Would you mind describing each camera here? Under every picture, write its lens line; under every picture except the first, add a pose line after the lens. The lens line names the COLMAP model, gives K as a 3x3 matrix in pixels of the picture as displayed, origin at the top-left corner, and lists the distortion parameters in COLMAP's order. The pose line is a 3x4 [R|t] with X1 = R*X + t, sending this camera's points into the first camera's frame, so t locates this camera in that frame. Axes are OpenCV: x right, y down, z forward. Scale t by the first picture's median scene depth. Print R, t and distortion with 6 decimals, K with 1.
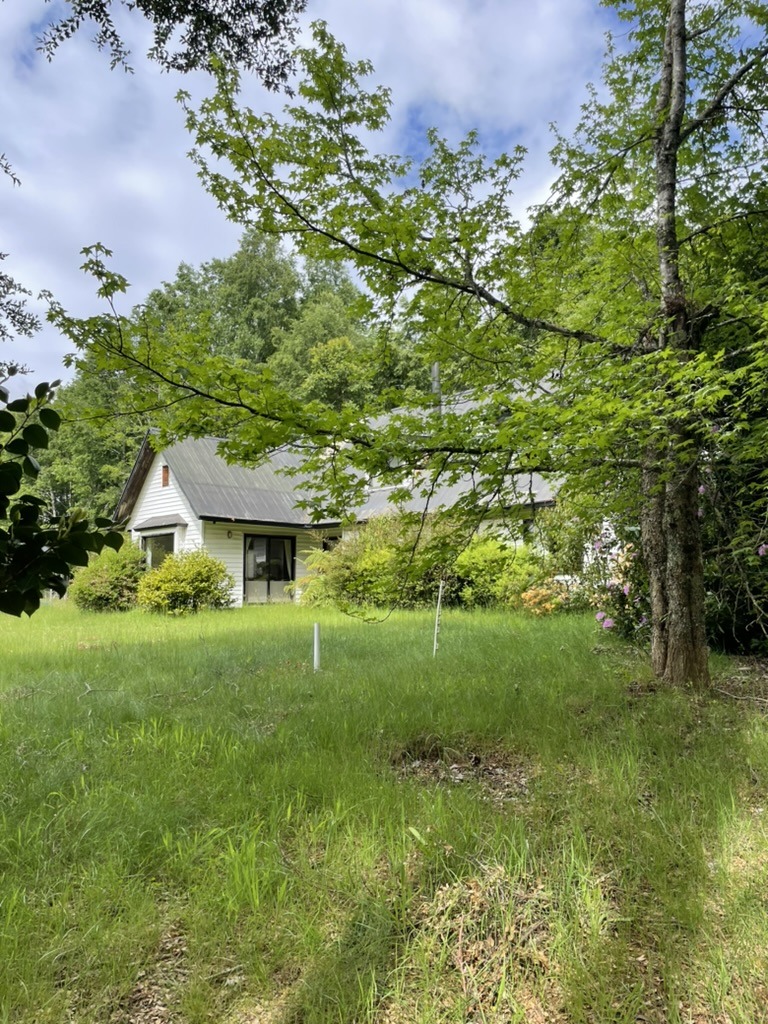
lens RADIAL K [[766.6, 0, 384.4], [0, 766.6, 522.1], [0, 0, 1]] dist [0.083865, -0.115647]
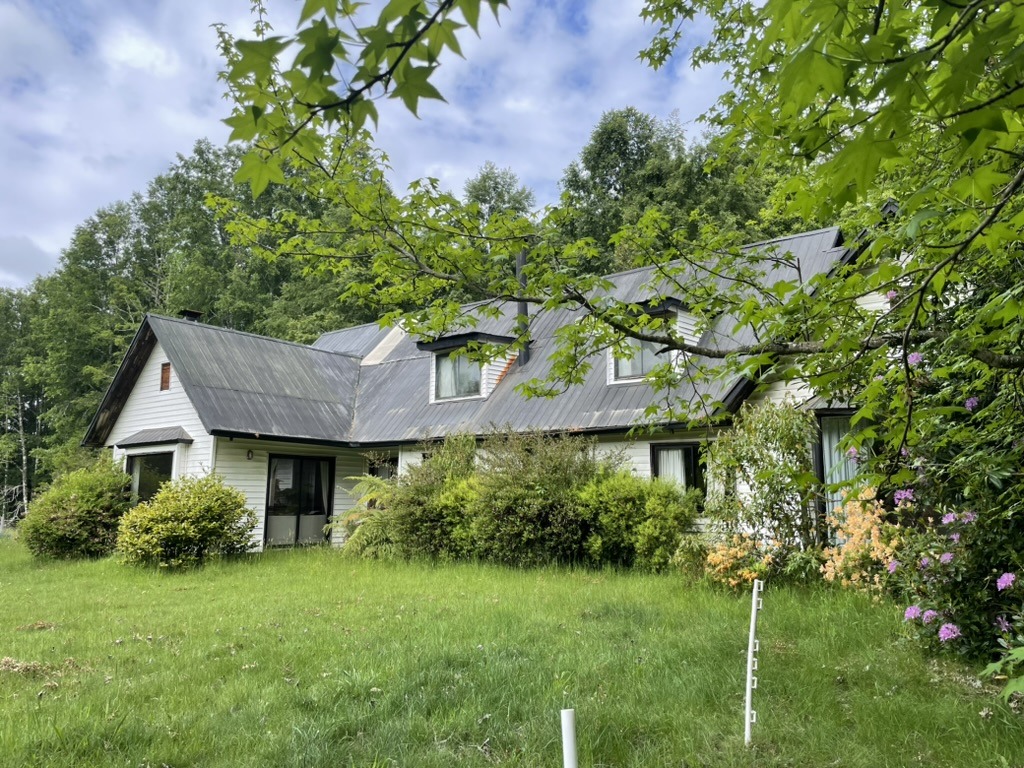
lens RADIAL K [[767.1, 0, 512.6], [0, 767.1, 381.6], [0, 0, 1]] dist [0.084748, -0.114838]
pose [[0.987890, 0.030054, 0.152217, -0.064632], [-0.019169, 0.997186, -0.072479, -0.005603], [-0.153967, 0.068683, 0.985686, 0.202214]]
